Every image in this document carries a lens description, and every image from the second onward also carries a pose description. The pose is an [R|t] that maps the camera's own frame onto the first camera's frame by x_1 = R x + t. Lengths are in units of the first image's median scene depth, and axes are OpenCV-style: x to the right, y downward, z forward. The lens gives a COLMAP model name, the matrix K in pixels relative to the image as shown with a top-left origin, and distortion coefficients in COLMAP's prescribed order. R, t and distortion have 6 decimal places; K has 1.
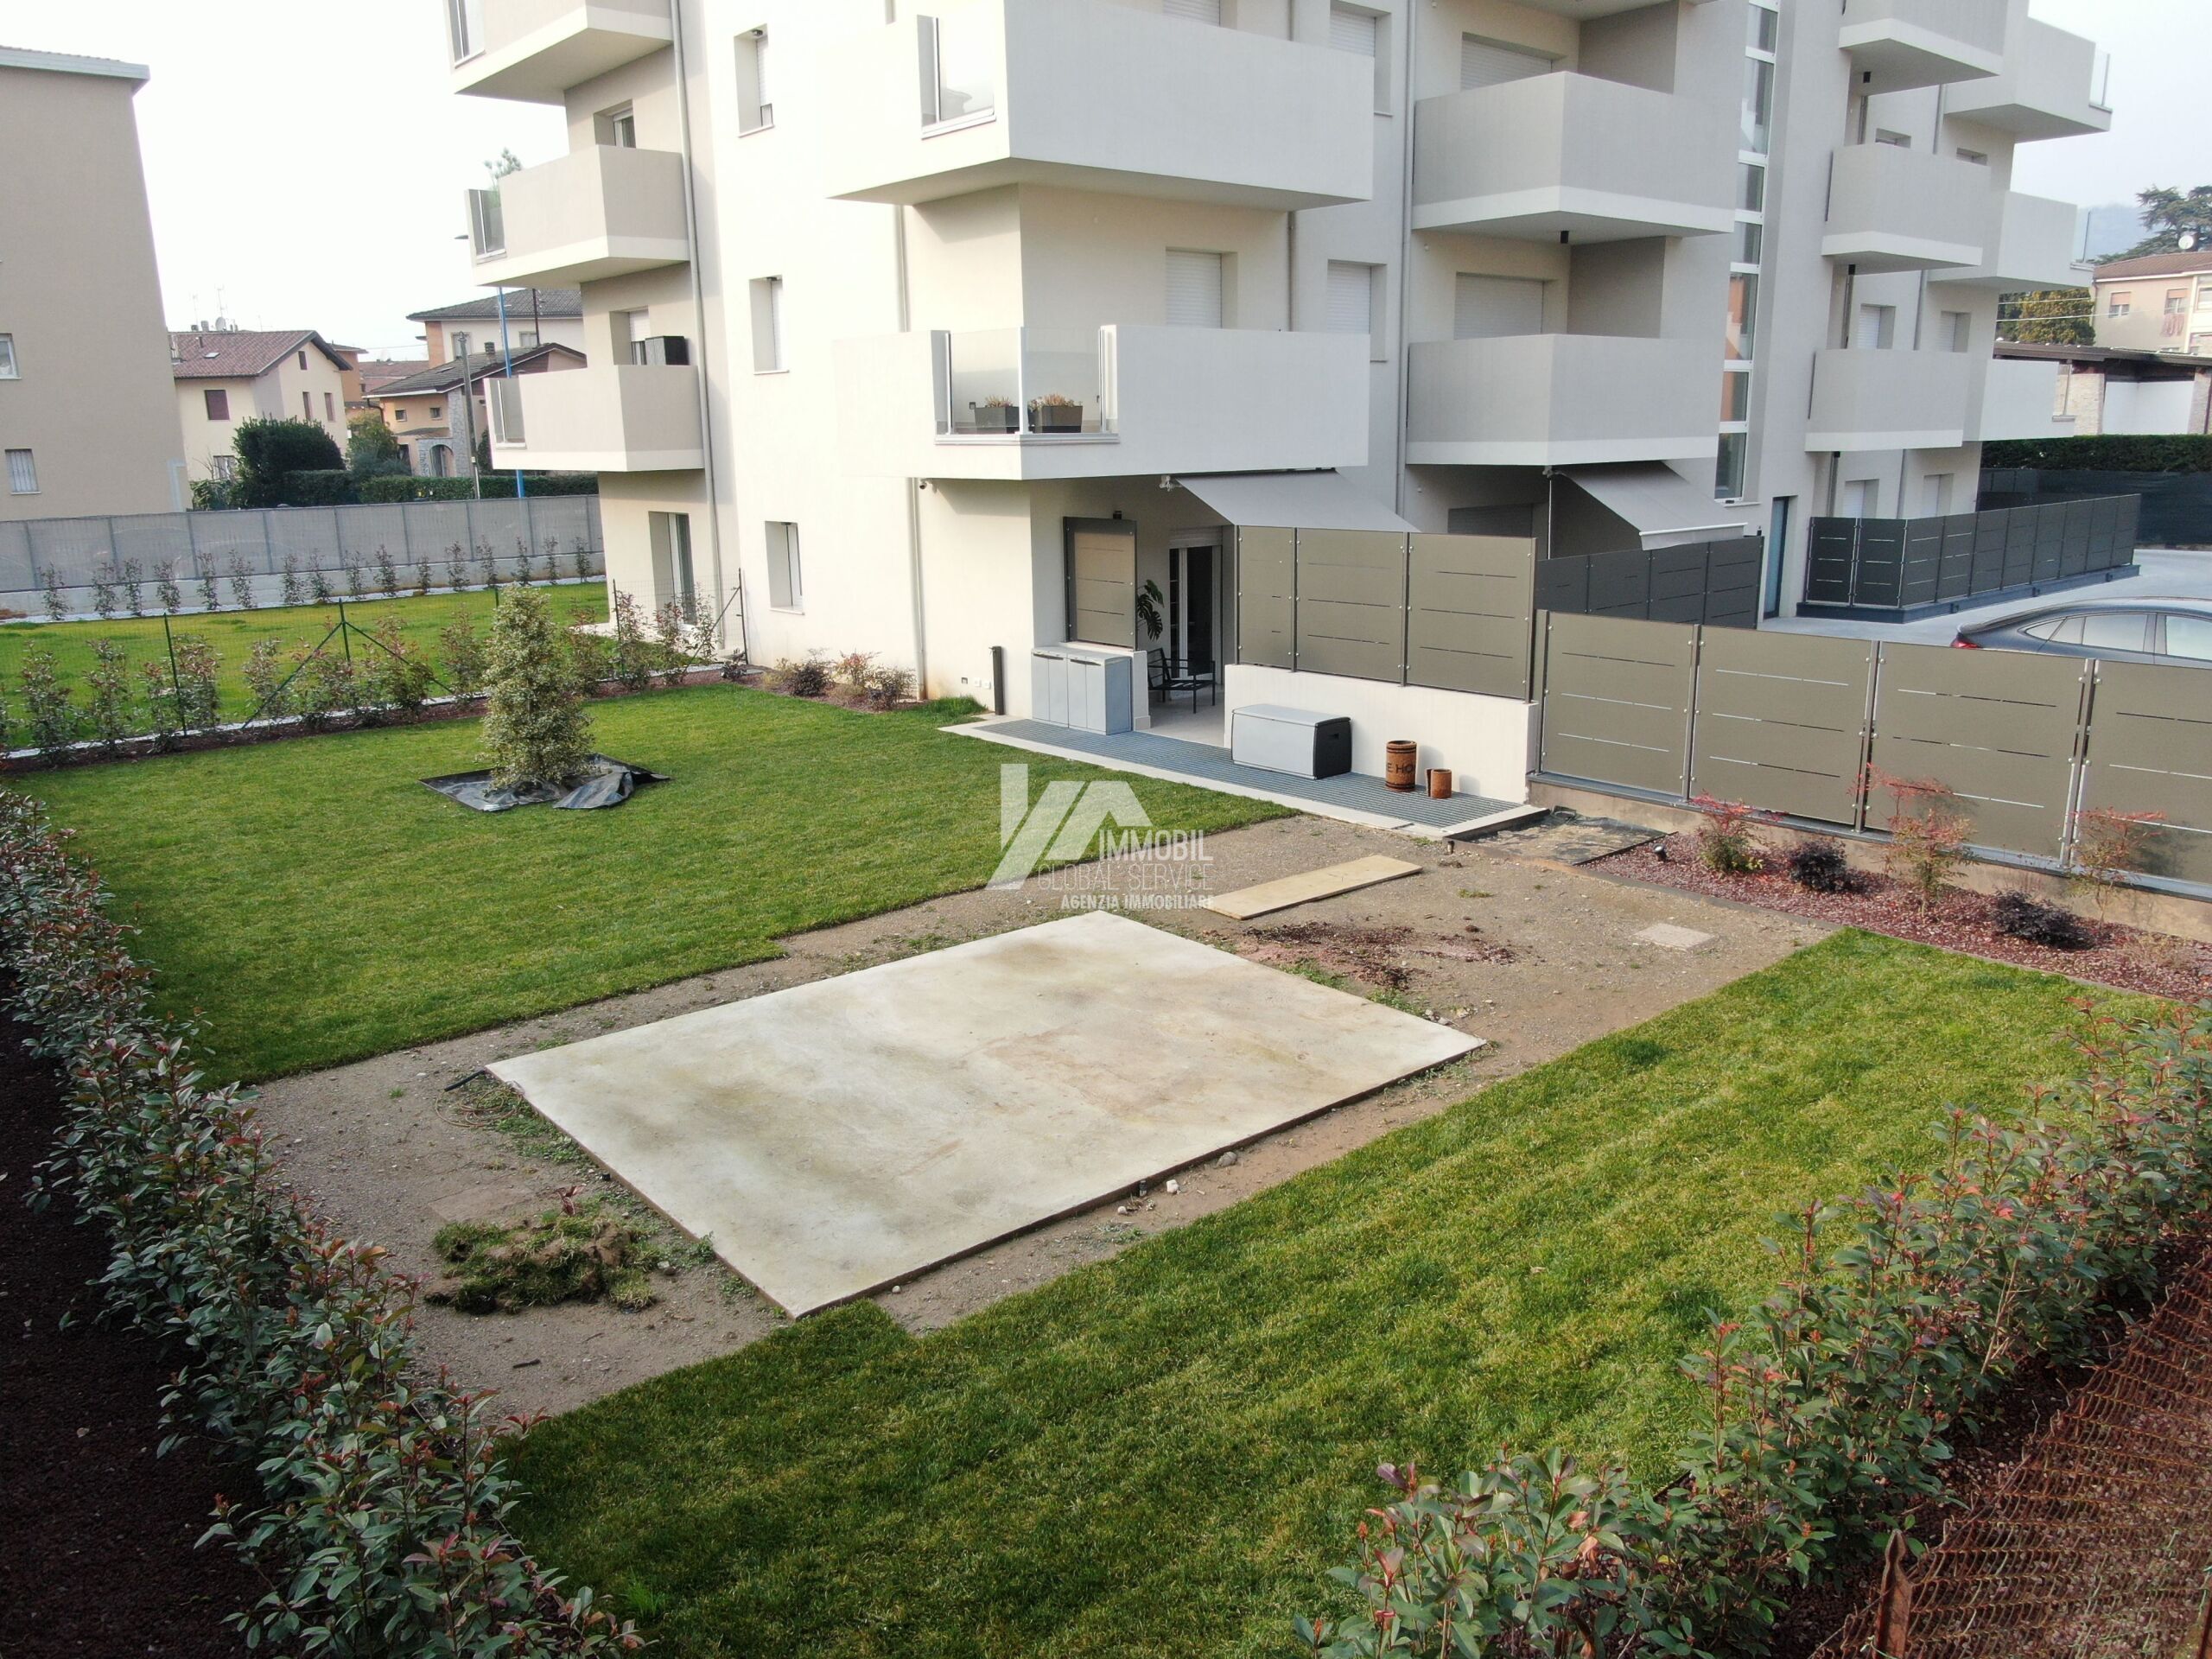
lens RADIAL K [[1603.9, 0, 1106.0], [0, 1603.9, 829.5], [0, 0, 1]] dist [-0.010157, 0.001093]
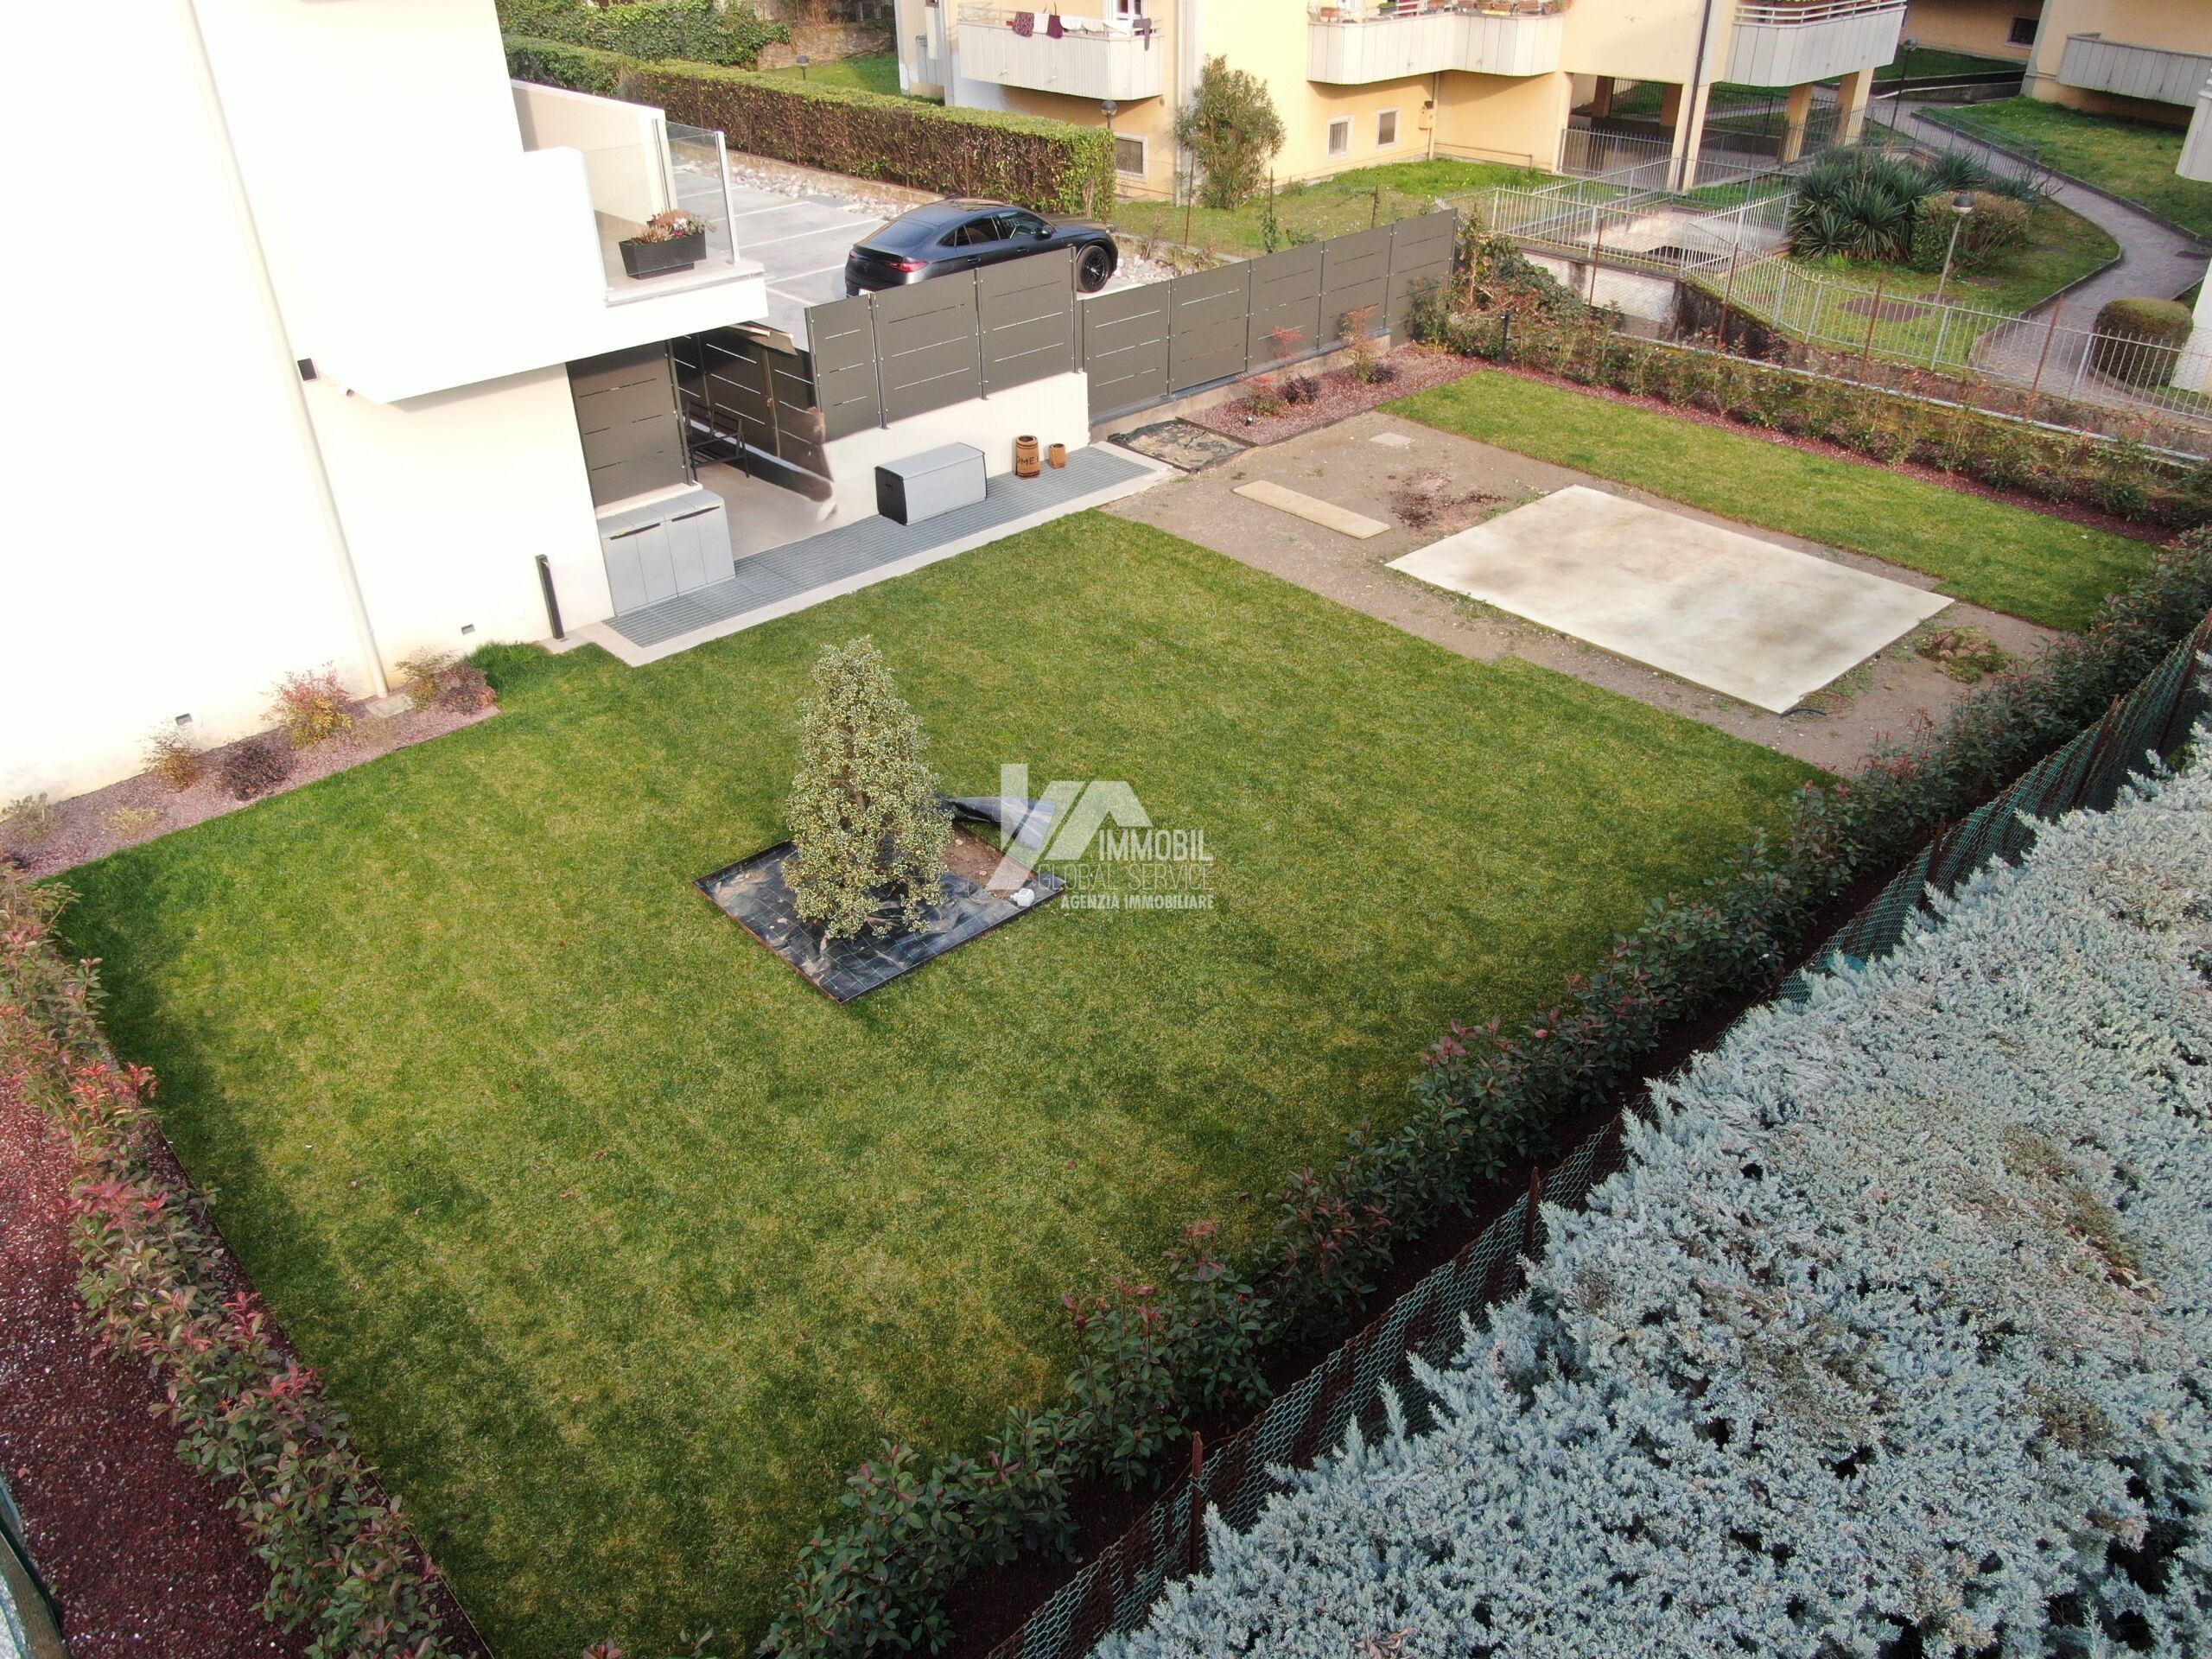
lens RADIAL K [[1603.9, 0, 1106.0], [0, 1603.9, 829.5], [0, 0, 1]] dist [-0.010157, 0.001093]
pose [[-0.048573, -0.518943, 0.853427, -1.244040], [0.251148, 0.820639, 0.513300, -0.514888], [-0.966729, 0.239269, 0.090471, 1.088944]]
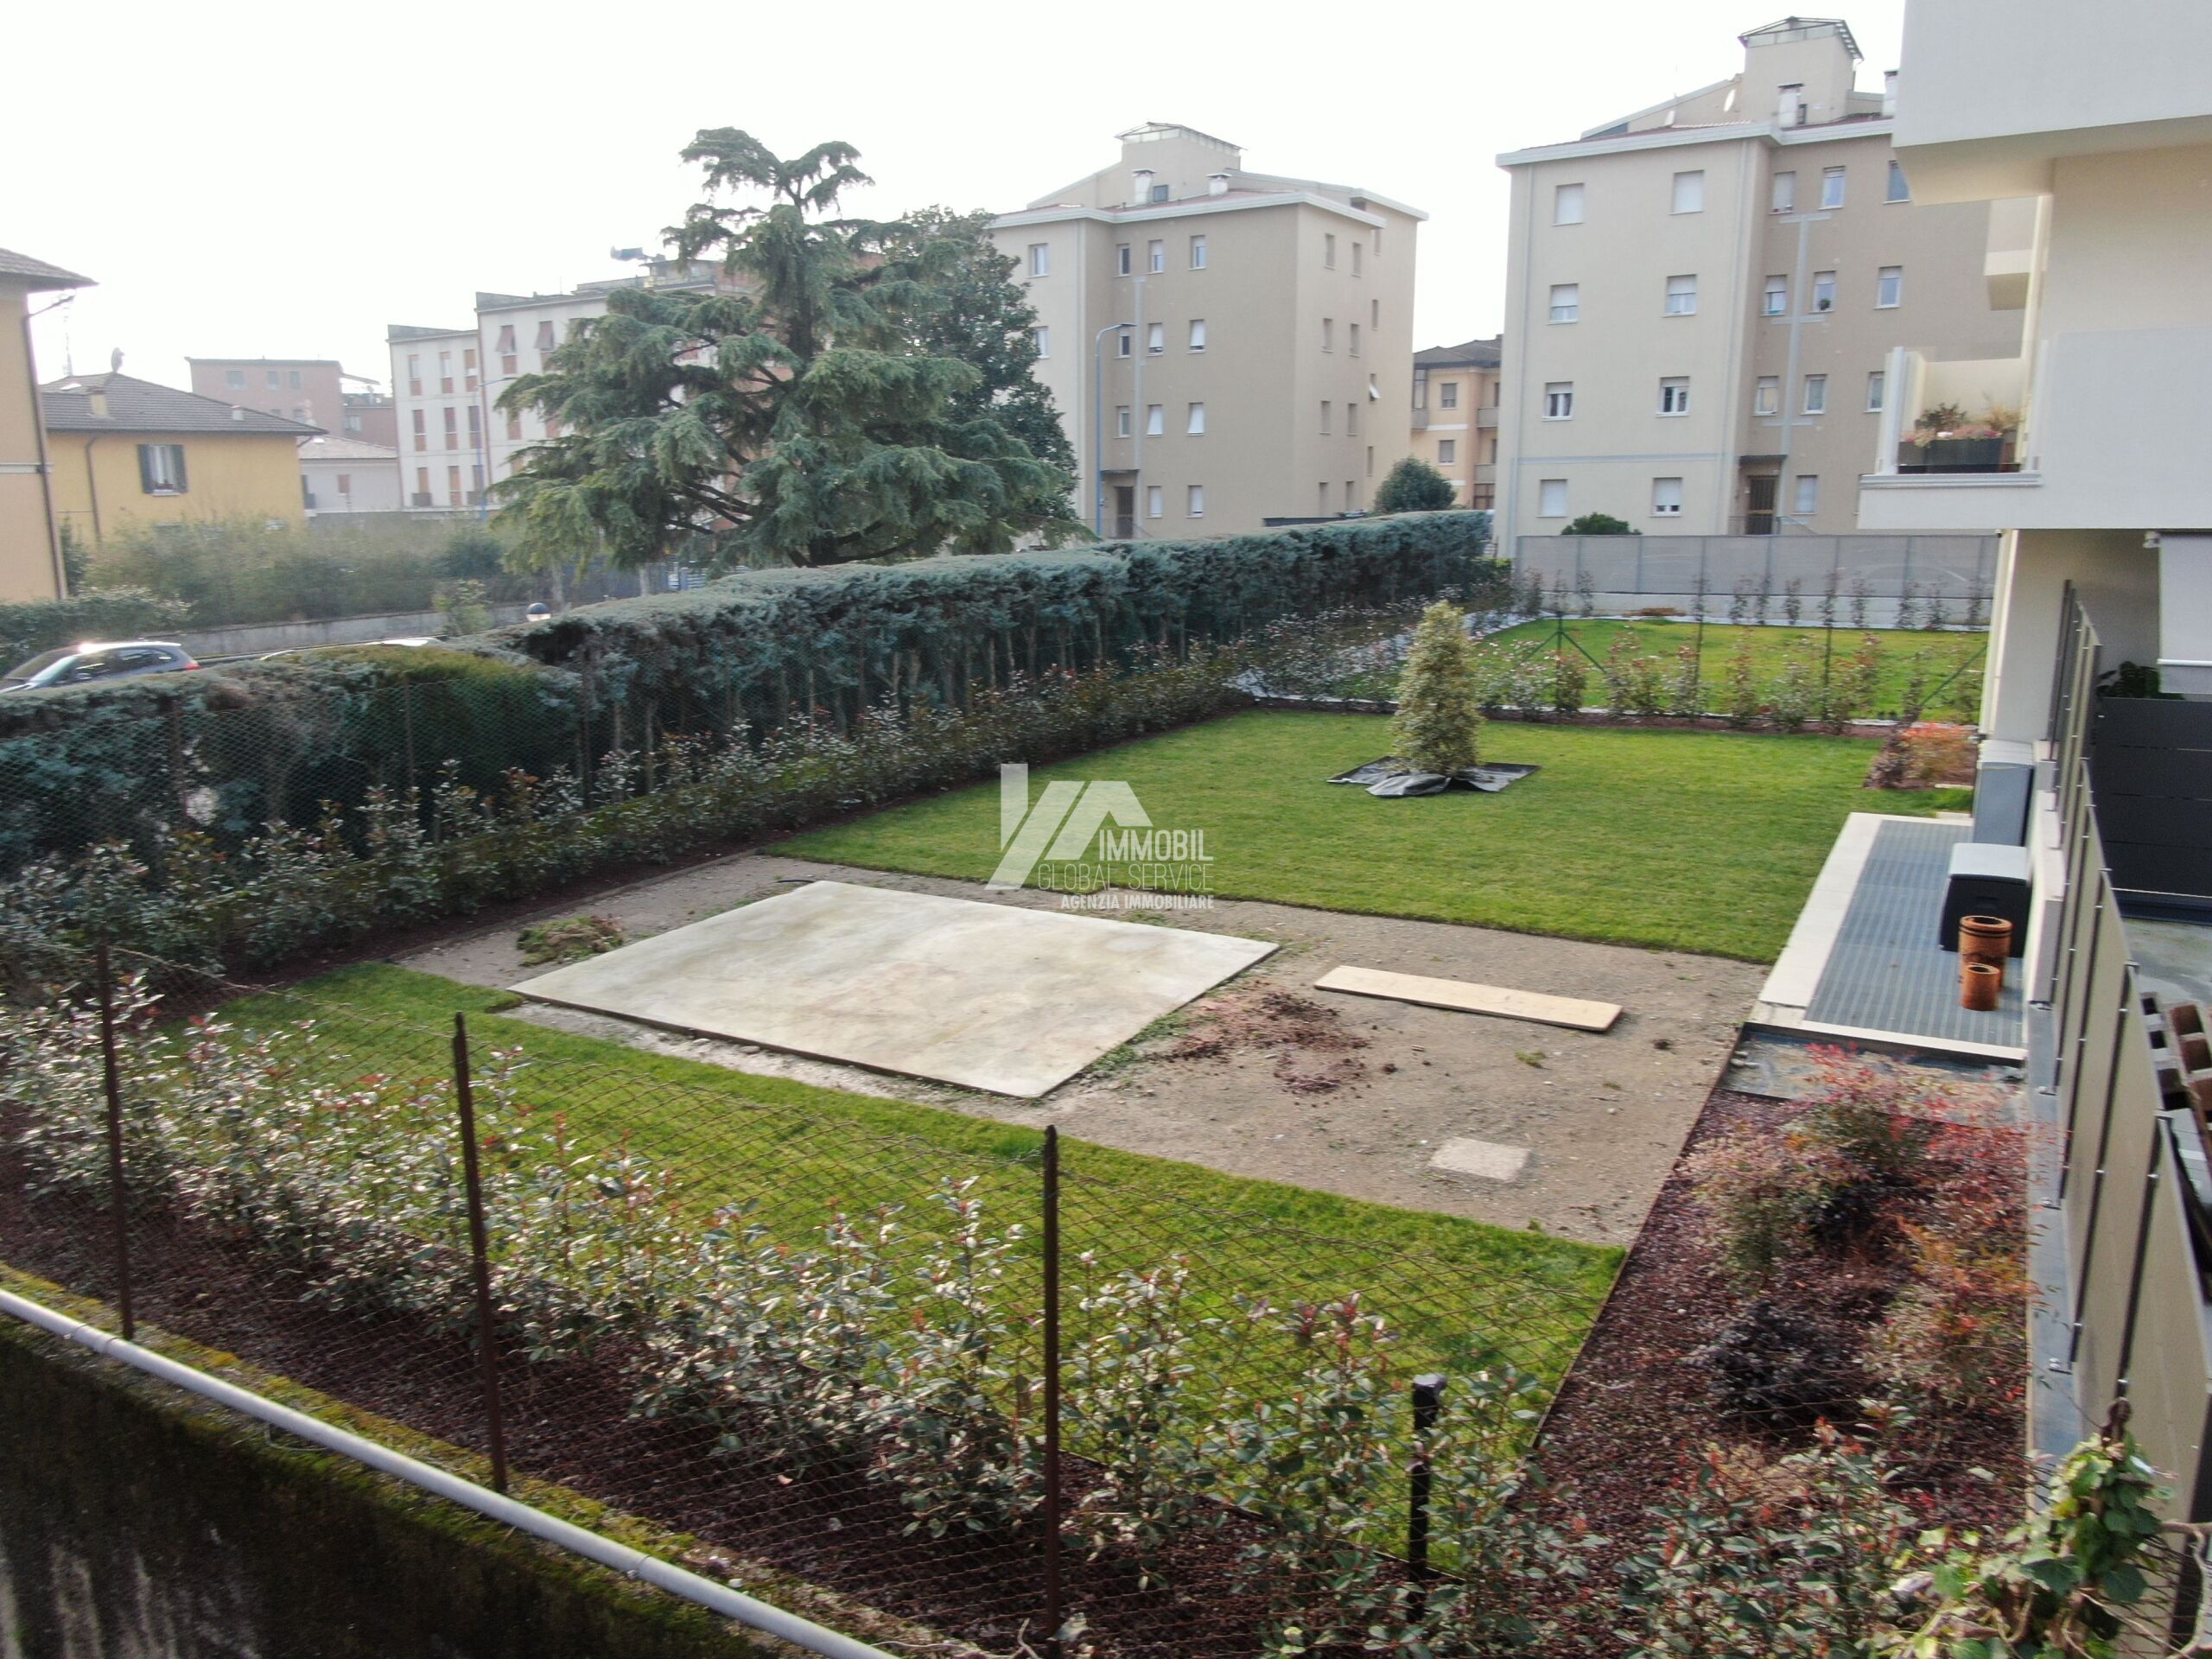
lens RADIAL K [[1603.9, 0, 1106.0], [0, 1603.9, 829.5], [0, 0, 1]] dist [-0.010157, 0.001093]
pose [[0.338516, 0.204859, -0.918390, 0.822686], [-0.215561, 0.966940, 0.136234, -0.126386], [0.915937, 0.151851, 0.371485, 0.470633]]
